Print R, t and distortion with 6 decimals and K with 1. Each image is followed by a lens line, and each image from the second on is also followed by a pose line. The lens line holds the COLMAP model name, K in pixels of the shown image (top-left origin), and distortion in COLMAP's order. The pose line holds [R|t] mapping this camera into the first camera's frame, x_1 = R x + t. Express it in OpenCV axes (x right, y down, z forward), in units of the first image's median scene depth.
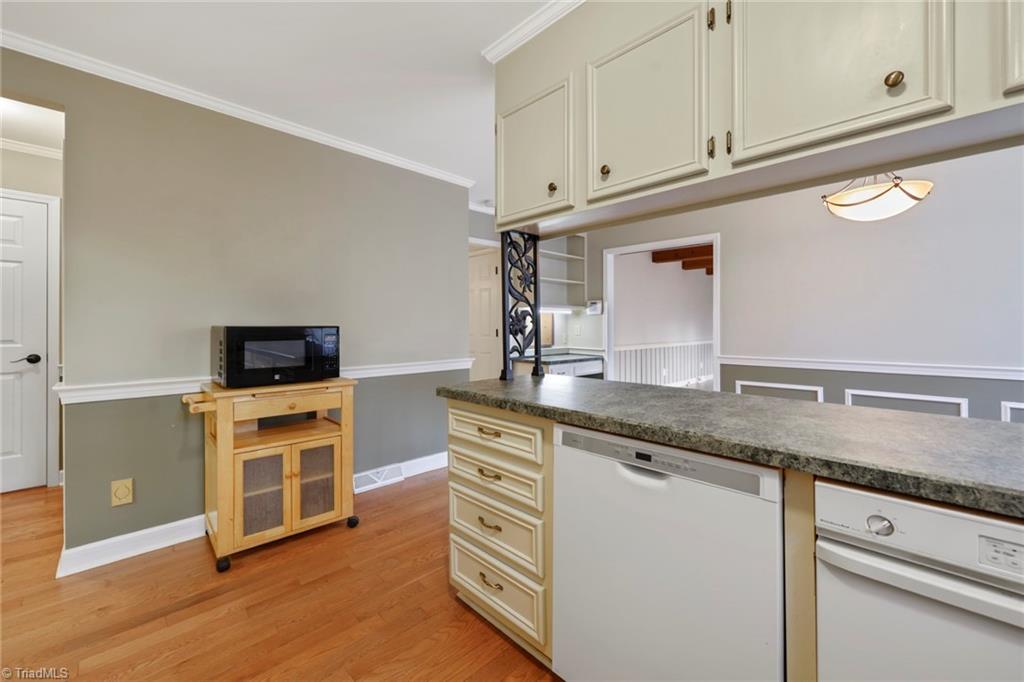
lens RADIAL K [[407.7, 0, 511.4], [0, 407.7, 331.6], [0, 0, 1]] dist [-0.001415, -0.000117]
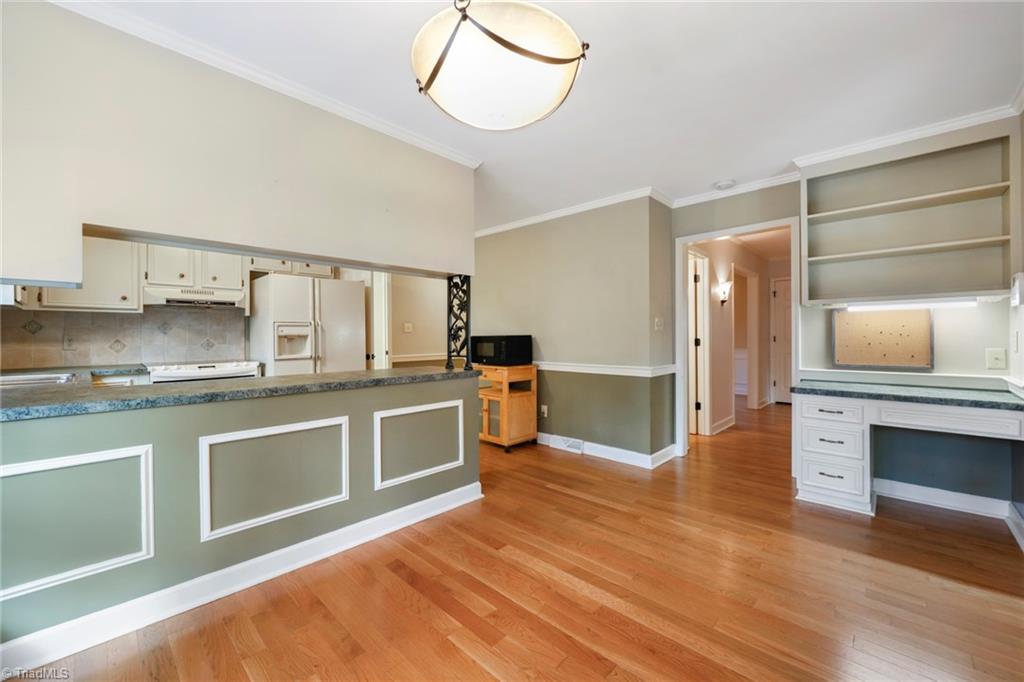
lens RADIAL K [[407.7, 0, 511.4], [0, 407.7, 331.6], [0, 0, 1]] dist [-0.001415, -0.000117]
pose [[0.034090, -0.004446, -0.999409, 1.577043], [-0.006860, 0.999966, -0.004683, -0.023735], [0.999395, 0.007015, 0.034058, 1.144370]]
